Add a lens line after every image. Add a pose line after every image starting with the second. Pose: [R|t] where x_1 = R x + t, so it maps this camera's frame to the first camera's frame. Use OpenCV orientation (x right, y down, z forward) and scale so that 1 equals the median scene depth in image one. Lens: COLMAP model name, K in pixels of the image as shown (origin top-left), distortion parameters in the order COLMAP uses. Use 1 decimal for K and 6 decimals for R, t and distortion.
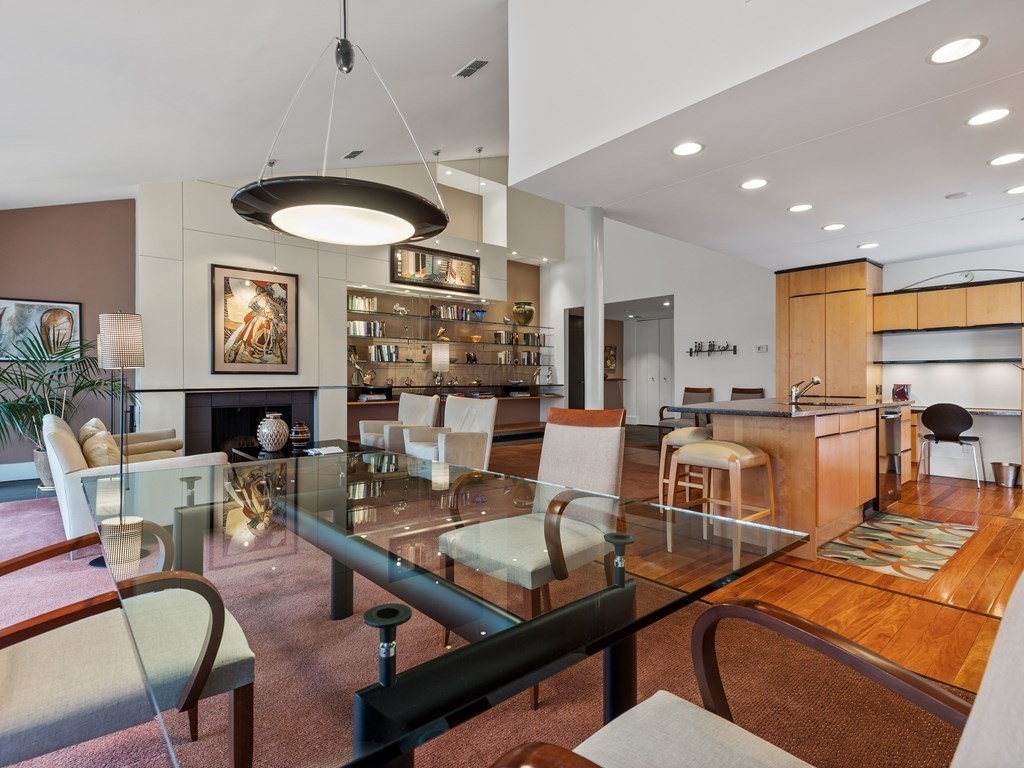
lens RADIAL K [[528.5, 0, 509.5], [0, 528.5, 376.4], [0, 0, 1]] dist [0.022002, 0.001048]
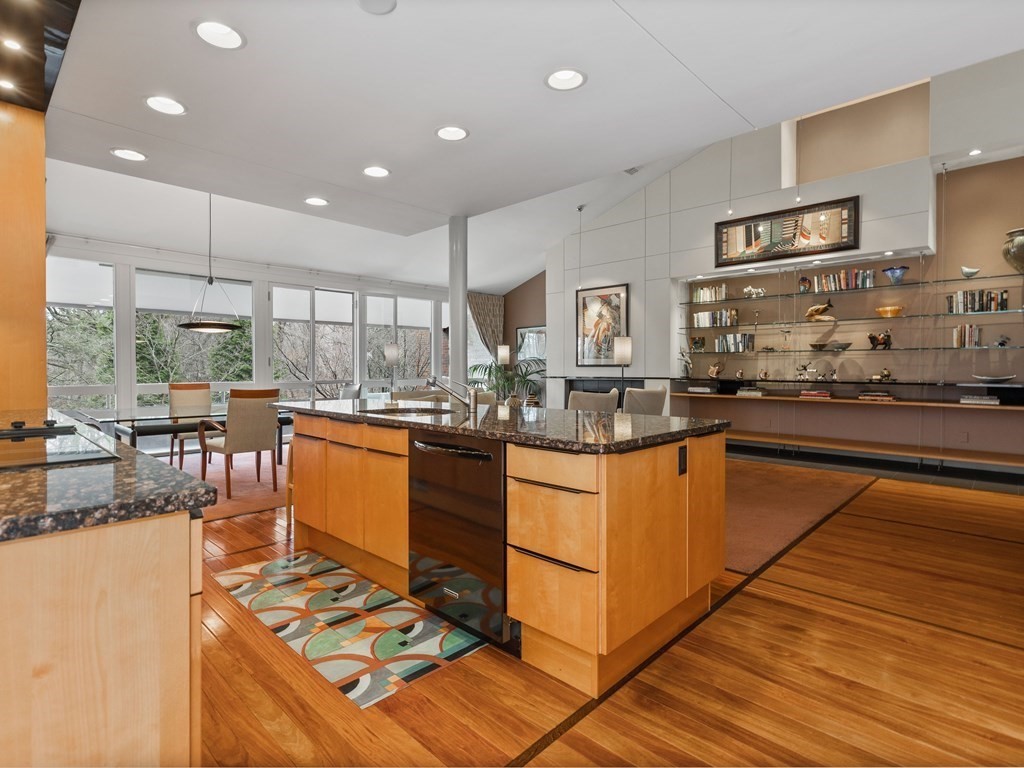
lens RADIAL K [[528.5, 0, 508.9], [0, 528.5, 379.4], [0, 0, 1]] dist [0.022002, 0.001048]
pose [[0.091418, 0.025581, -0.995484, 0.685741], [0.005379, 0.999643, 0.026181, -0.006656], [0.995798, -0.007748, 0.091248, 0.553092]]
